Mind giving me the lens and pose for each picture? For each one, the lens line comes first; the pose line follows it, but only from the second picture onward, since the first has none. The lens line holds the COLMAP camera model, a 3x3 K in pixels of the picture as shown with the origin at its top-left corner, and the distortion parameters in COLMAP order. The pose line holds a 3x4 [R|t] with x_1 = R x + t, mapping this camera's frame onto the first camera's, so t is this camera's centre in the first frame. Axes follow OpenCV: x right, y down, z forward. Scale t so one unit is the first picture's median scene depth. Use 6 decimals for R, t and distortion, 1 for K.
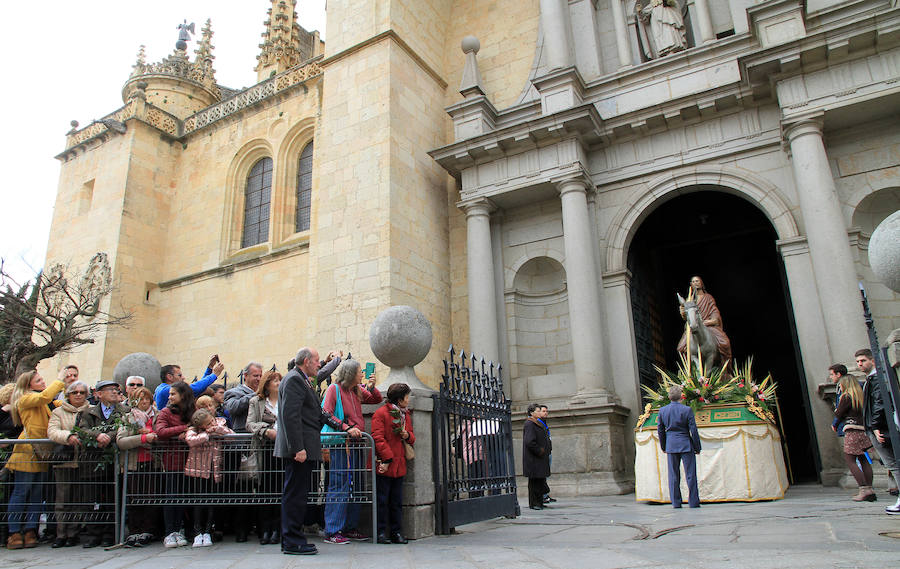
lens RADIAL K [[631.6, 0, 450.0], [0, 631.6, 284.5], [0, 0, 1]] dist [-0.118554, 0.093131]
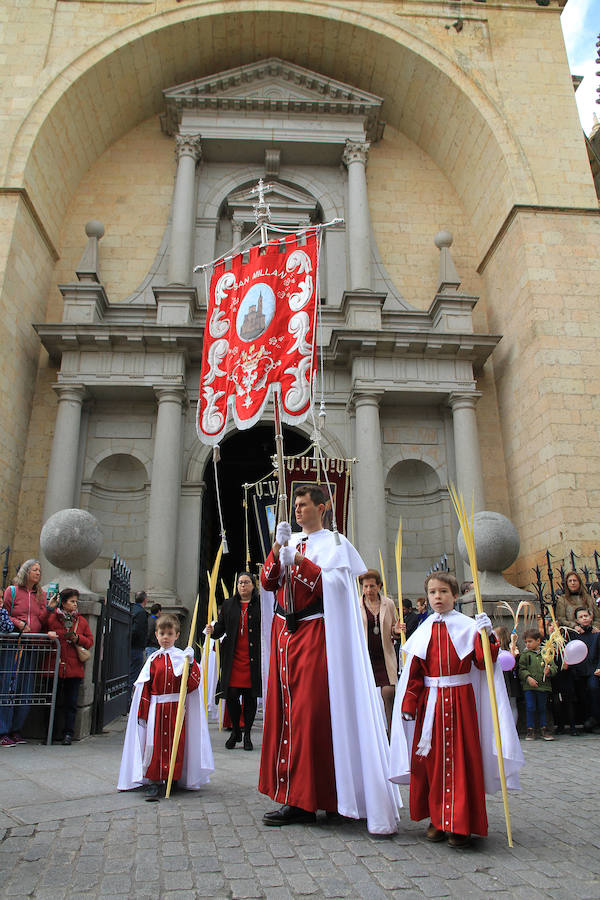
lens RADIAL K [[626.8, 0, 300.0], [0, 626.8, 450.0], [0, 0, 1]] dist [-0.120759, 0.087183]
pose [[0.836880, 0.195881, 0.511138, -0.144273], [-0.181174, 0.980270, -0.079030, -0.022525], [-0.516534, -0.026467, 0.855857, -0.024721]]
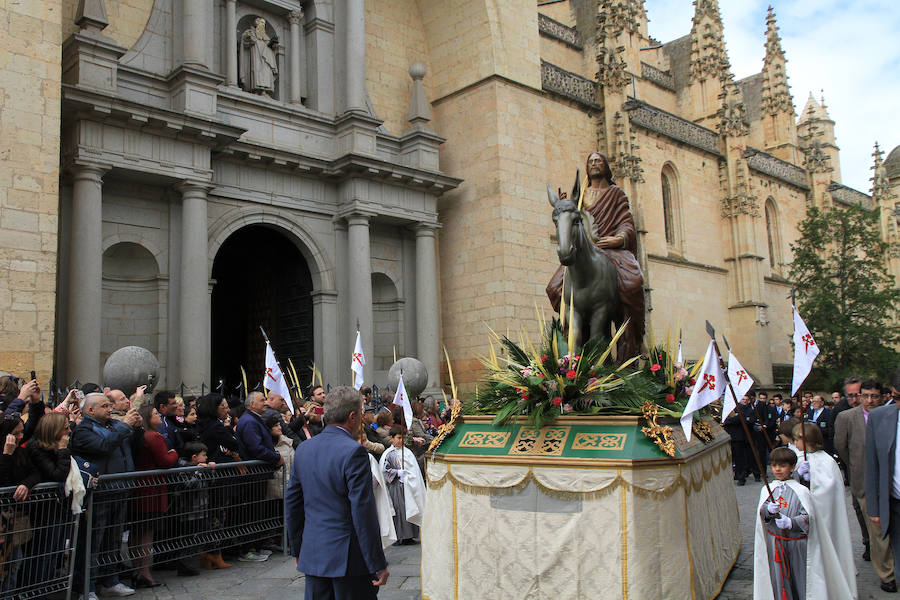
lens RADIAL K [[813.7, 0, 450.0], [0, 813.7, 300.0], [0, 0, 1]] dist [0.043503, 0.002628]
pose [[0.291994, 0.150724, 0.944469, -0.918752], [-0.256333, 0.963710, -0.074546, 0.010067], [-0.921430, -0.220332, 0.320033, 0.140841]]
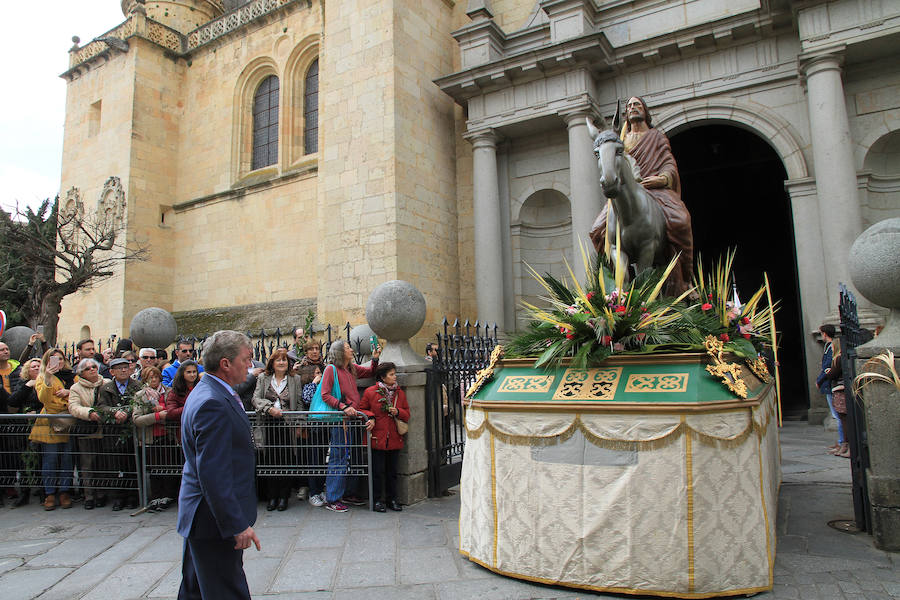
lens RADIAL K [[626.8, 0, 451.0], [0, 626.8, 289.2], [0, 0, 1]] dist [-0.120759, 0.087183]
pose [[0.999661, -0.000304, -0.026030, 0.018325], [0.004741, 0.985332, 0.170582, -0.059011], [0.025597, -0.170647, 0.985000, -0.002915]]
